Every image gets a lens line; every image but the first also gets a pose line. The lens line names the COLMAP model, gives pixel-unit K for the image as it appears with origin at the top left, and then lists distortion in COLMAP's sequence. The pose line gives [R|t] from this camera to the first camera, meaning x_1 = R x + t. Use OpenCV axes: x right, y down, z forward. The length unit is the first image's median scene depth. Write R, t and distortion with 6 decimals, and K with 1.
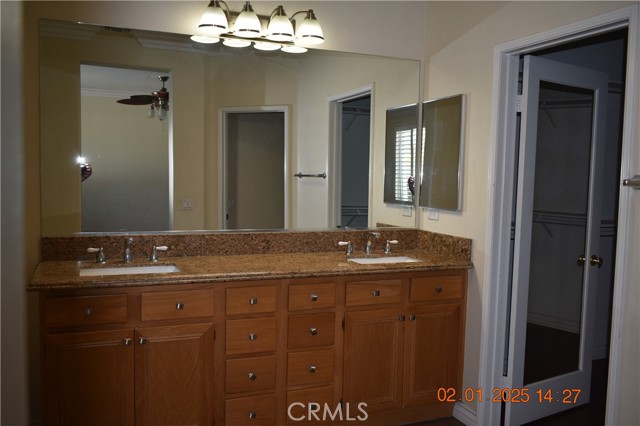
lens RADIAL K [[566.5, 0, 320.8], [0, 566.5, 214.4], [0, 0, 1]] dist [-0.025963, -0.004645]
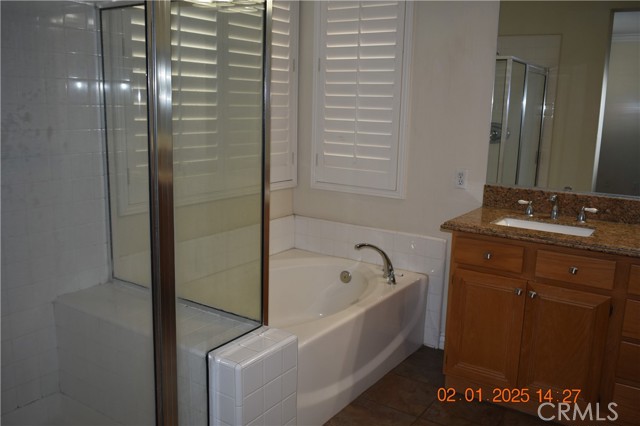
lens RADIAL K [[566.5, 0, 321.2], [0, 566.5, 211.5], [0, 0, 1]] dist [-0.025963, -0.004645]
pose [[0.550425, 0.146665, -0.821901, 0.282290], [-0.073088, 0.989134, 0.127560, -0.029372], [0.831679, -0.010141, 0.555164, 0.096533]]
